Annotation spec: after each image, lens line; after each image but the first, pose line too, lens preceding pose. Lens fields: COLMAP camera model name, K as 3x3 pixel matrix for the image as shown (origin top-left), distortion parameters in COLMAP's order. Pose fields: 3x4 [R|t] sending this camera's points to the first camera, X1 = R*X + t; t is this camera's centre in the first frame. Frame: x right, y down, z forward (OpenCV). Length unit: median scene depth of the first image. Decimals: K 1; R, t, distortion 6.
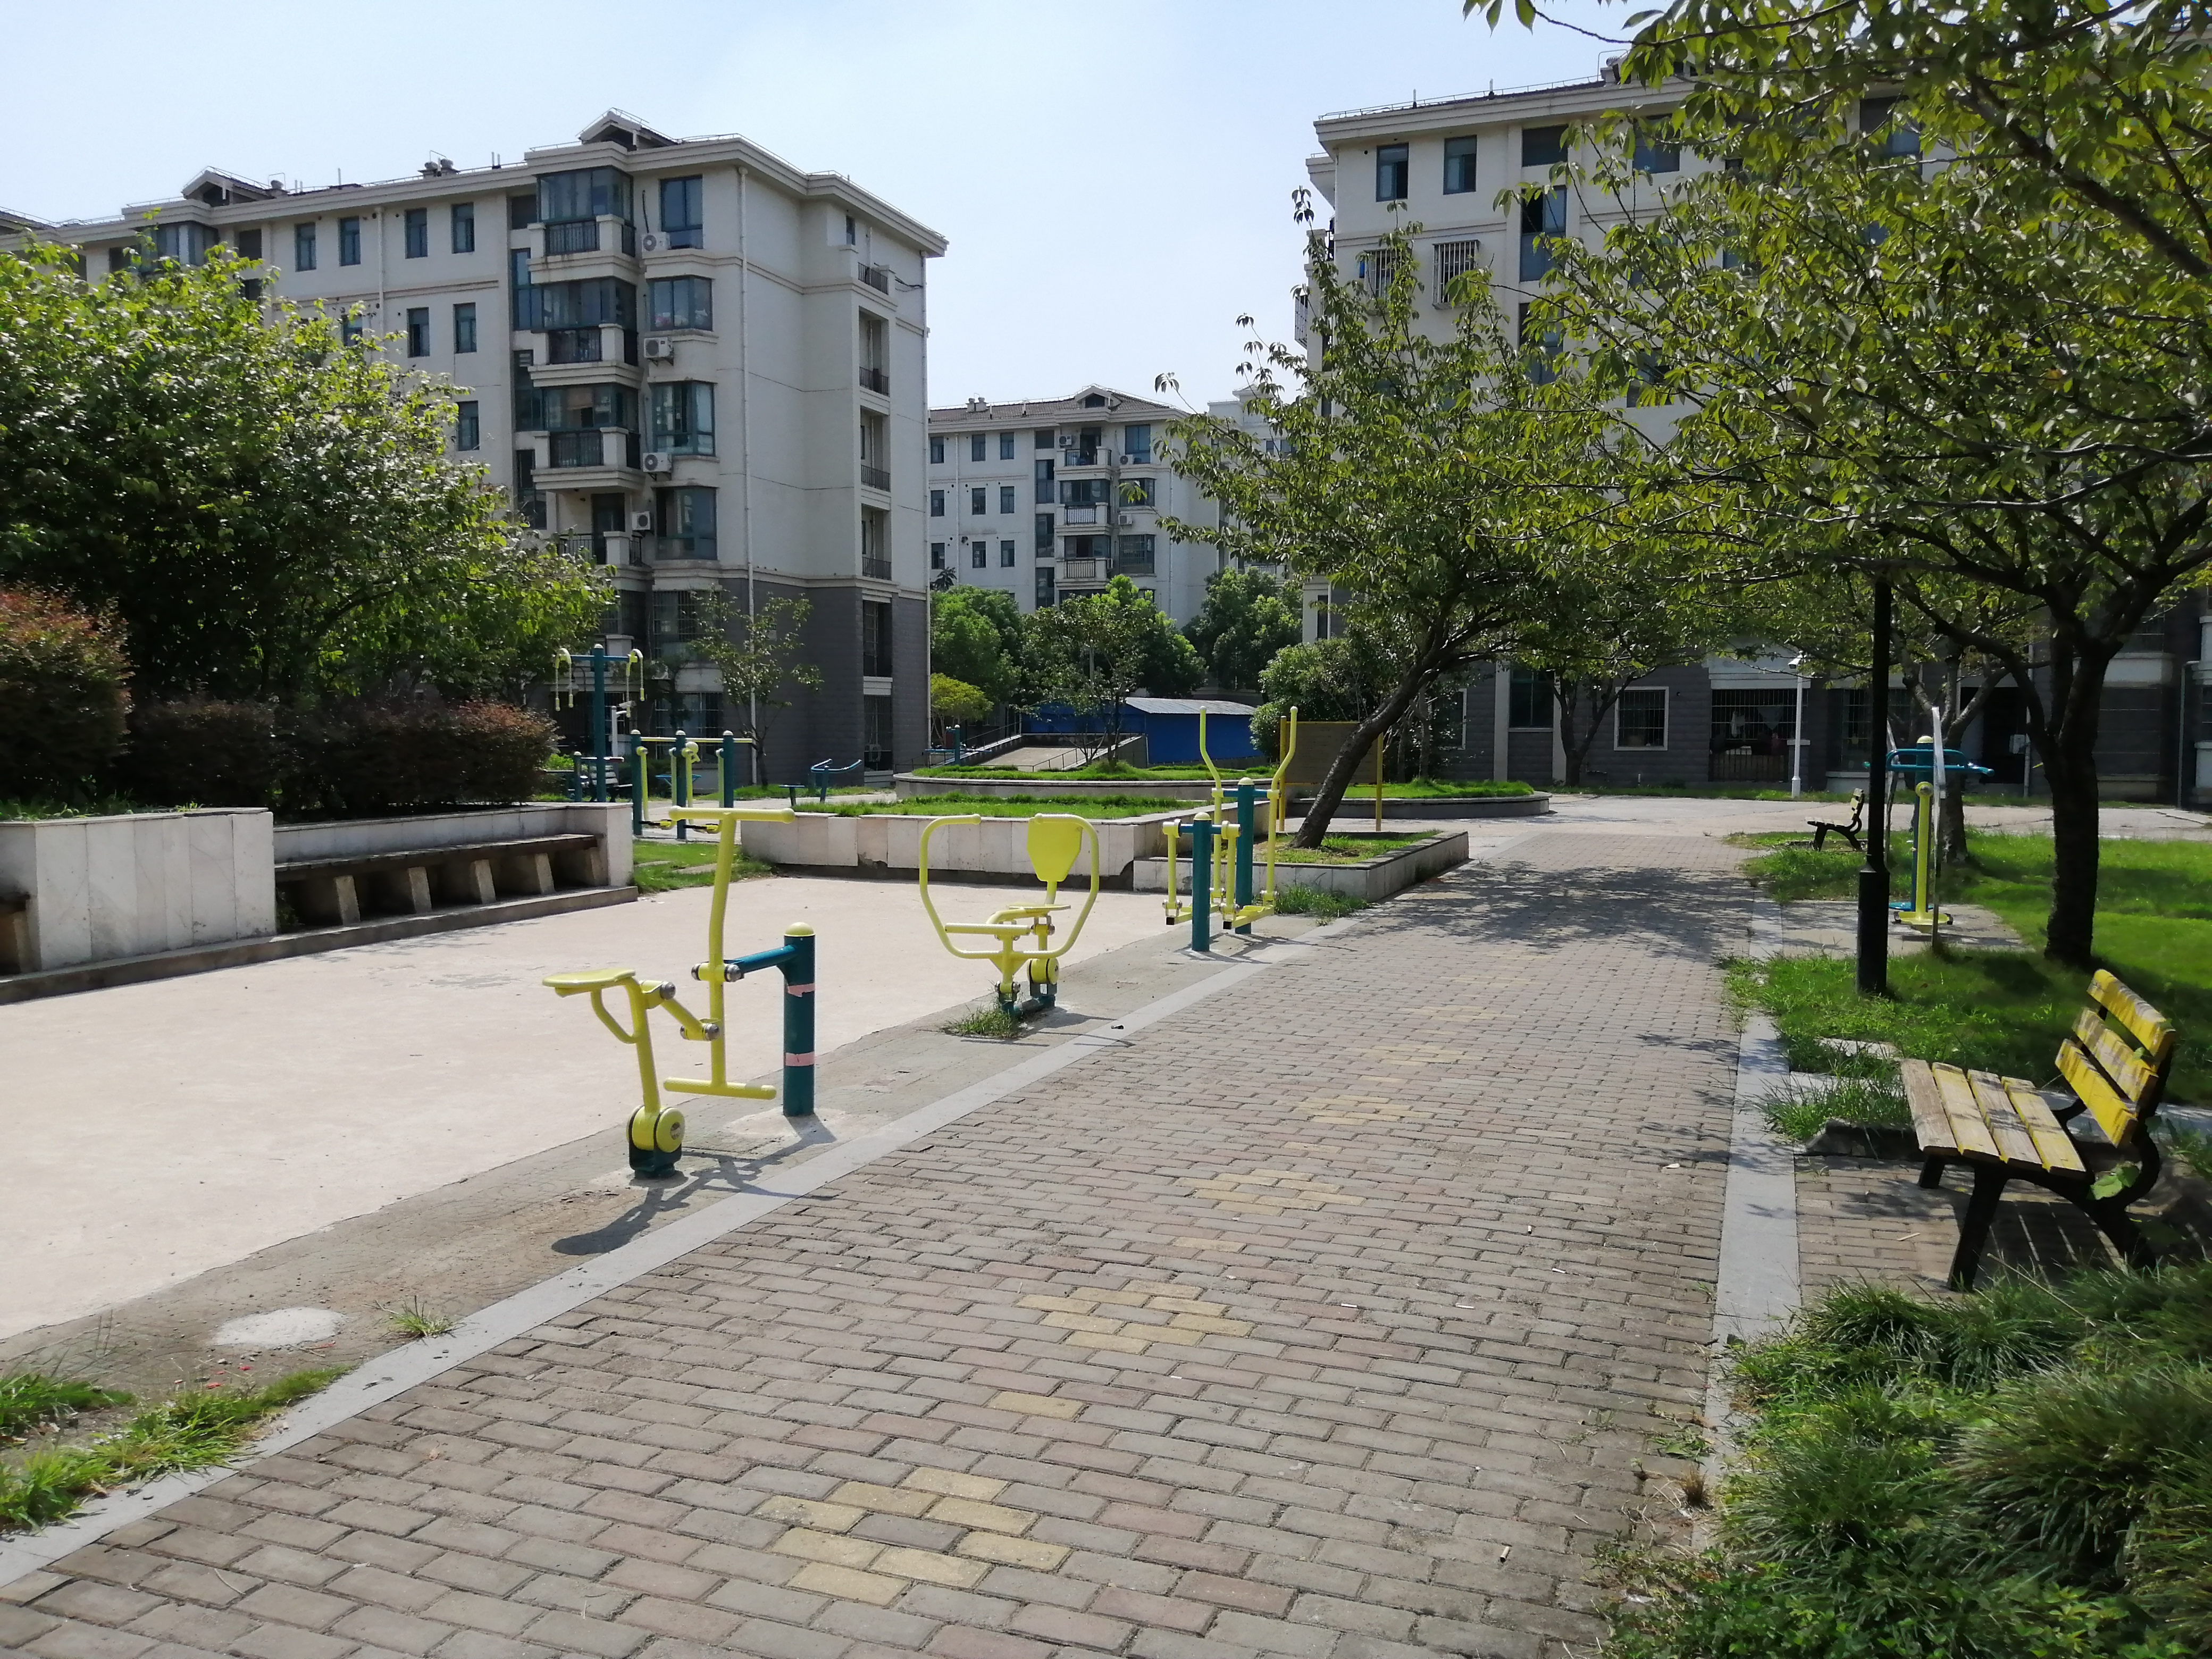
lens RADIAL K [[1756.4, 0, 1106.0], [0, 1756.4, 829.5], [0, 0, 1]] dist [0.097136, -0.166687]
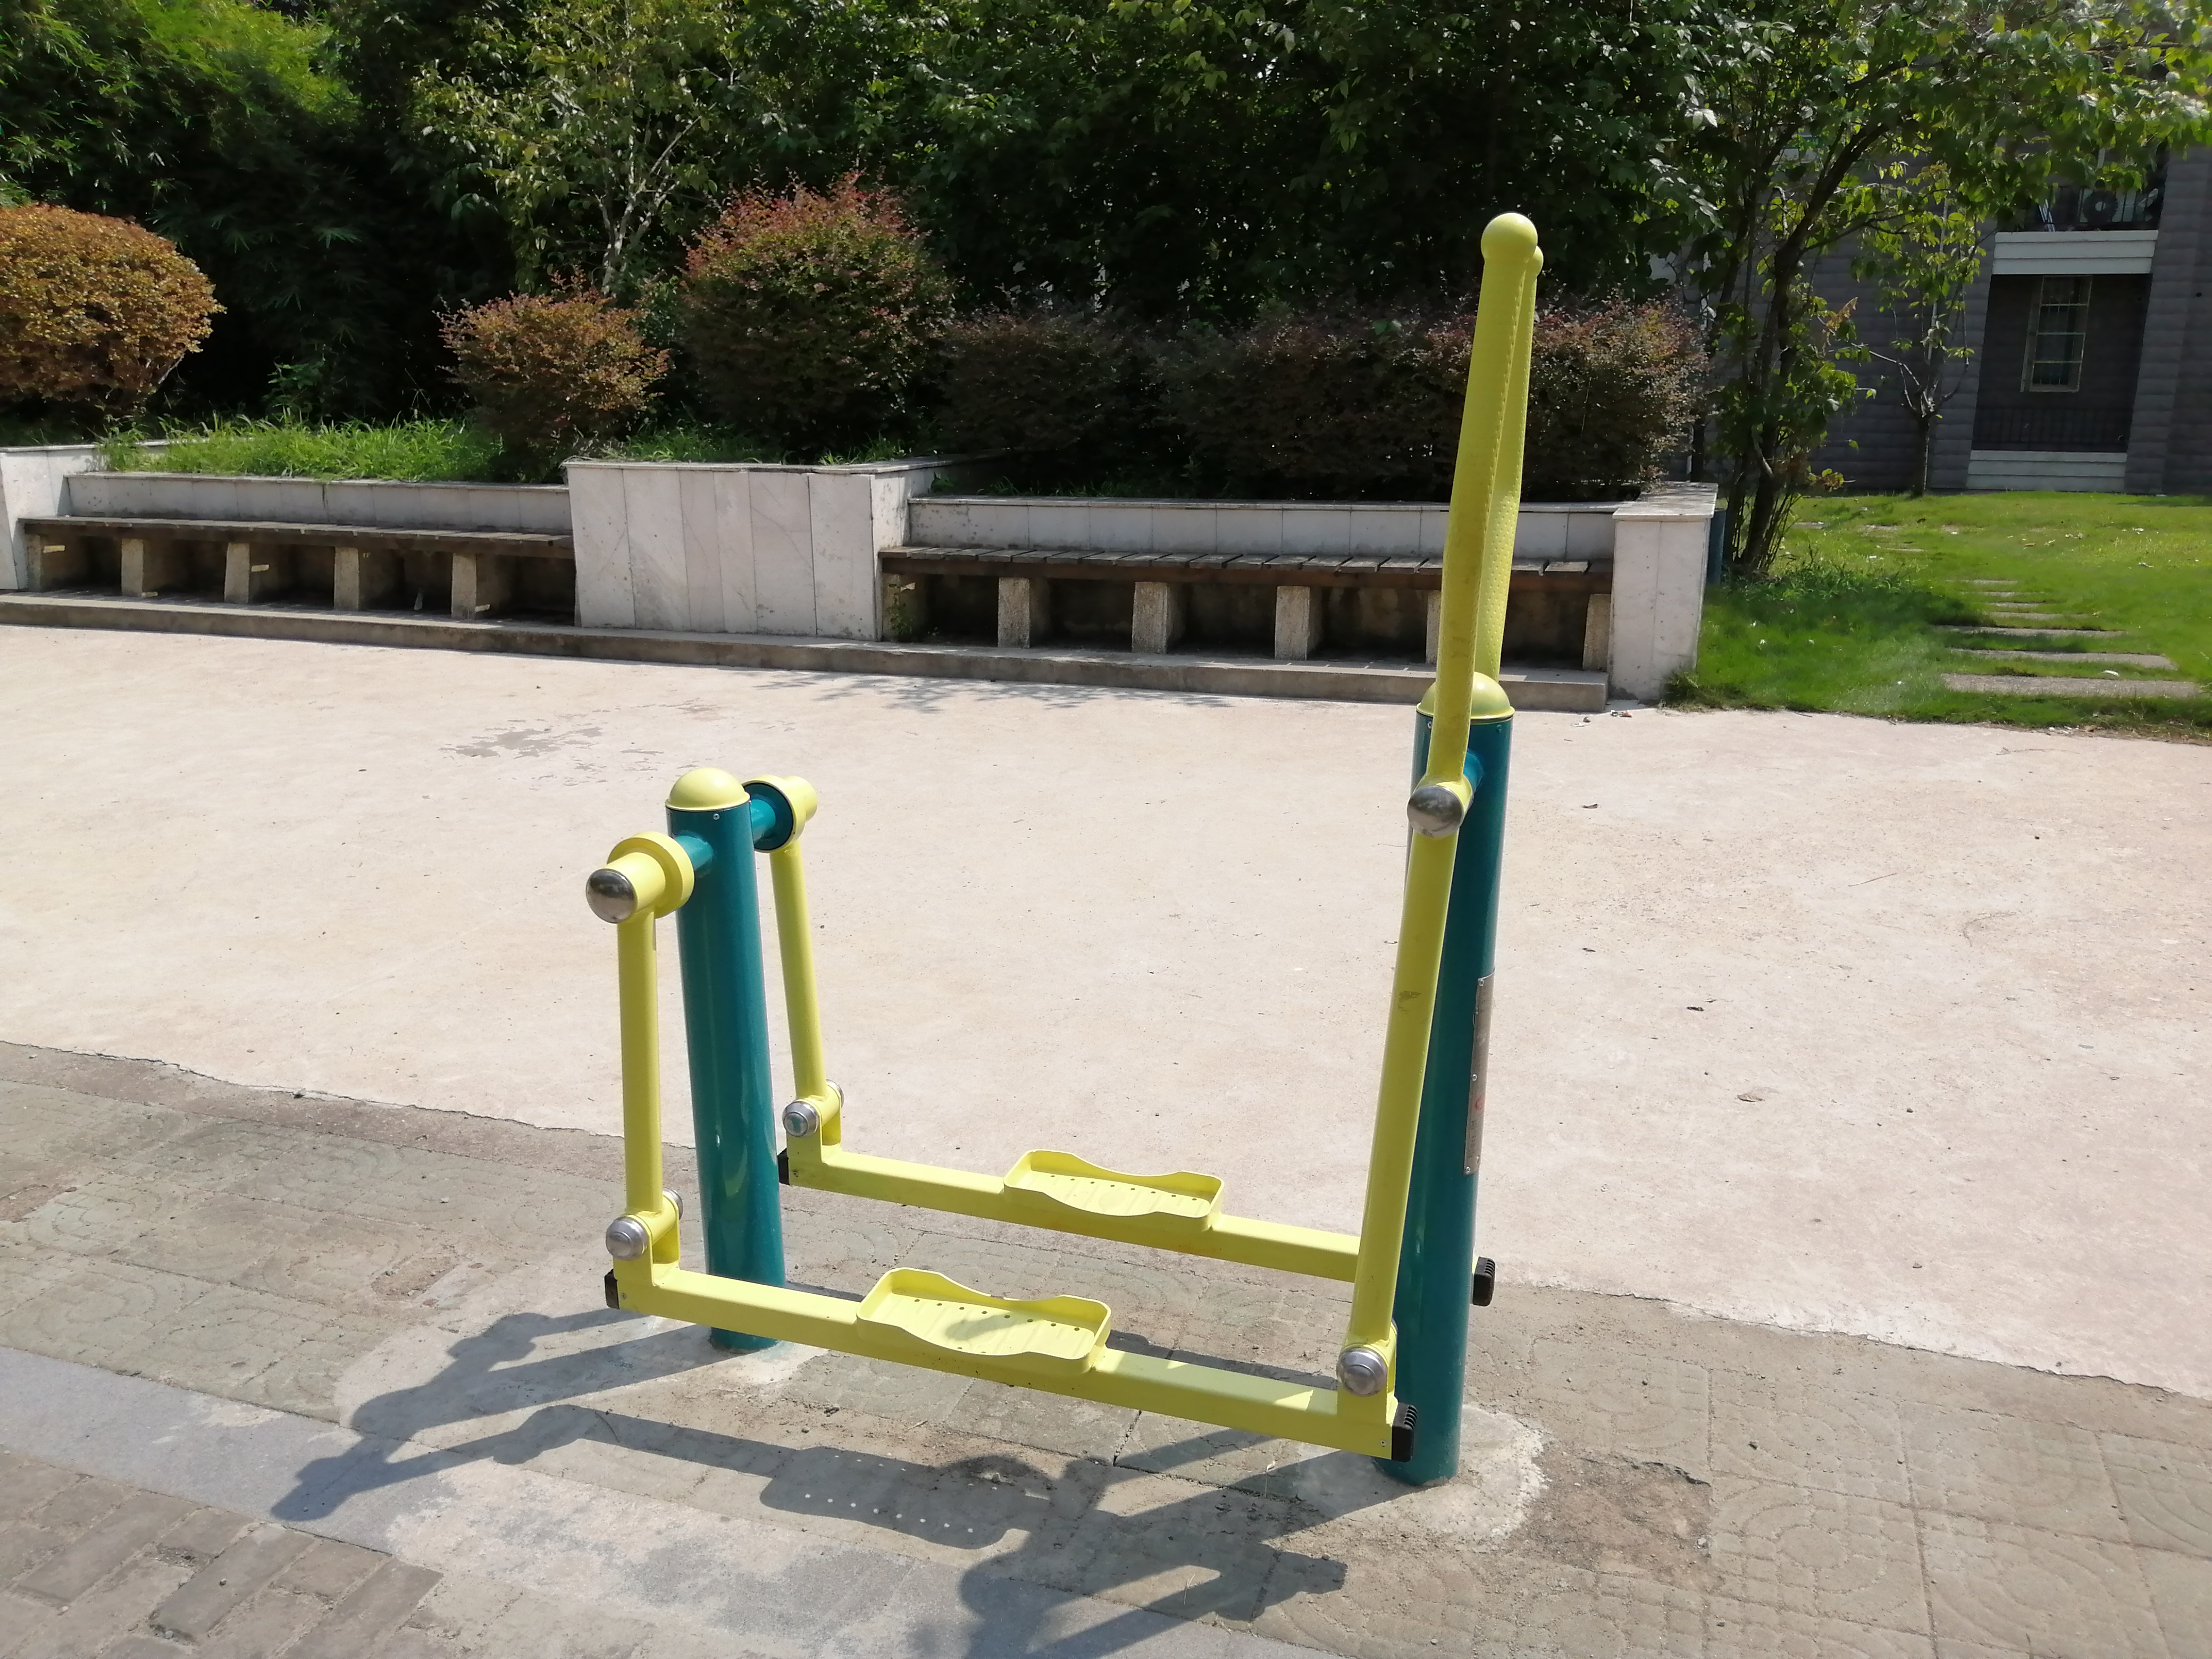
lens RADIAL K [[1756.4, 0, 1106.0], [0, 1756.4, 829.5], [0, 0, 1]] dist [0.097136, -0.166687]
pose [[0.015875, 0.259293, -0.965668, 0.307069], [-0.055477, 0.964531, 0.258076, -0.068392], [0.998334, 0.049475, 0.029697, 1.187891]]
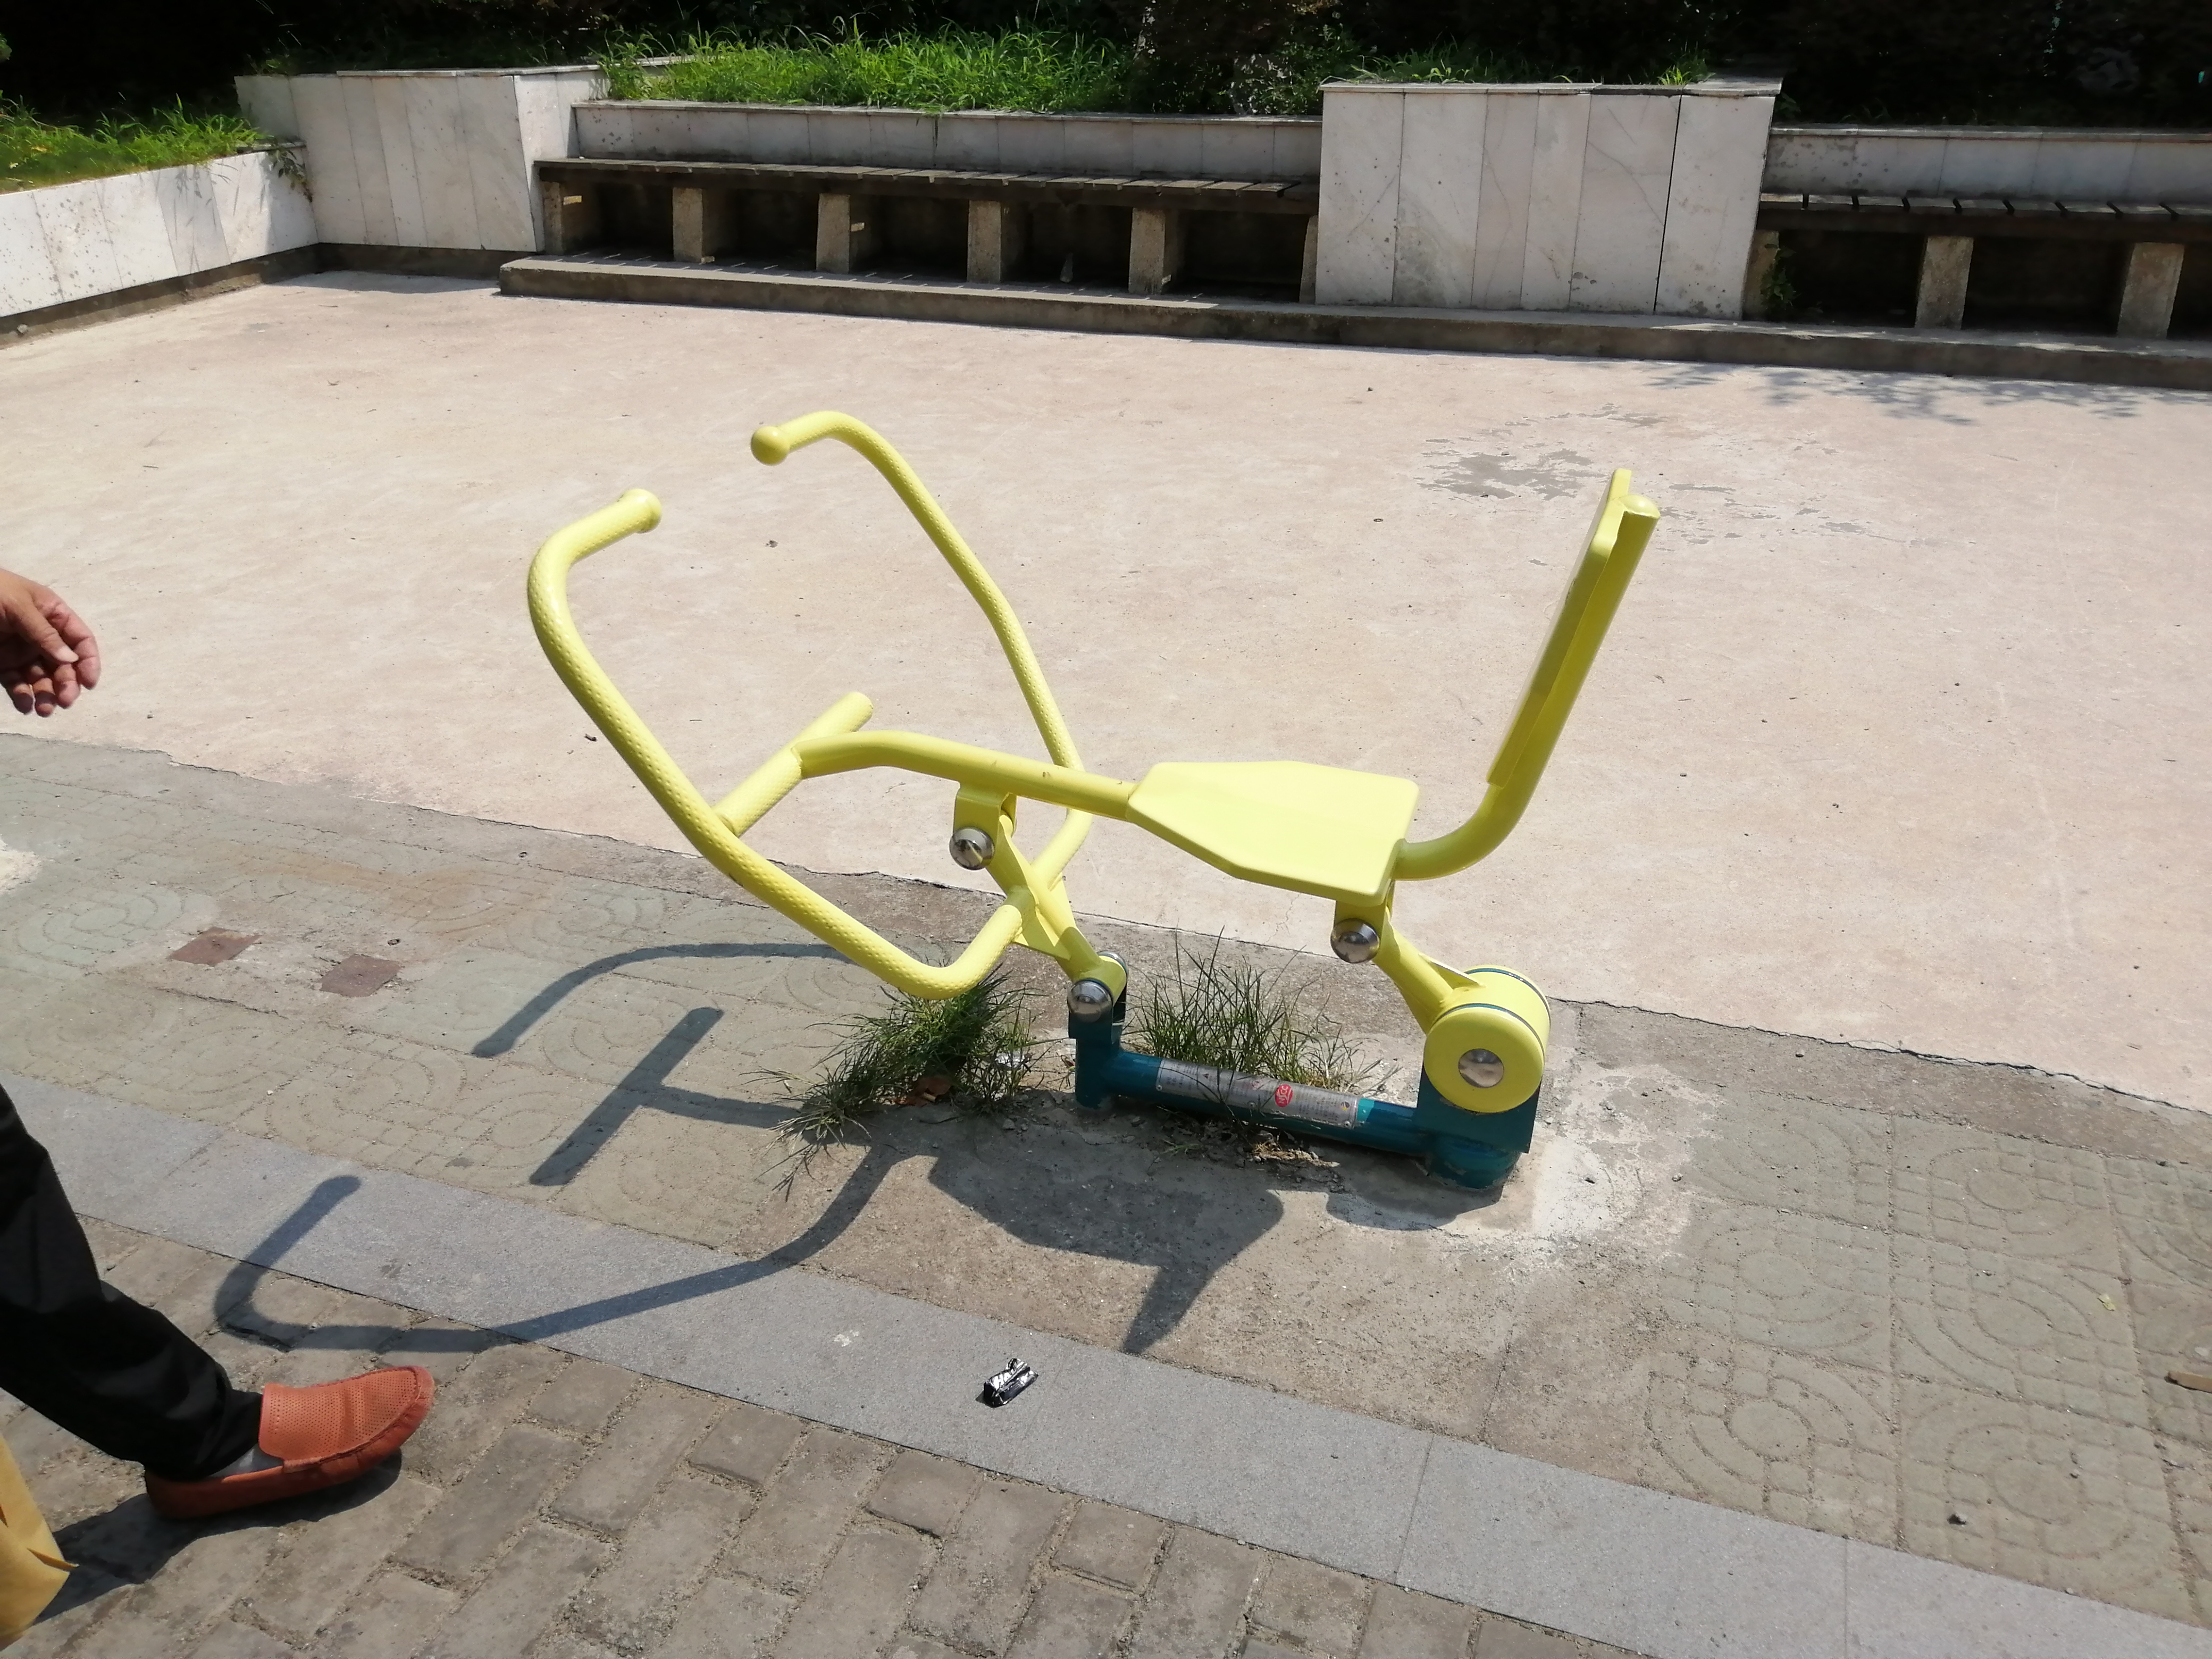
lens RADIAL K [[1756.4, 0, 1106.0], [0, 1756.4, 829.5], [0, 0, 1]] dist [0.097136, -0.166687]
pose [[-0.003069, 0.442136, -0.896943, 0.158049], [-0.049270, 0.895791, 0.441737, -0.044630], [0.998781, 0.045548, 0.019035, 0.862938]]
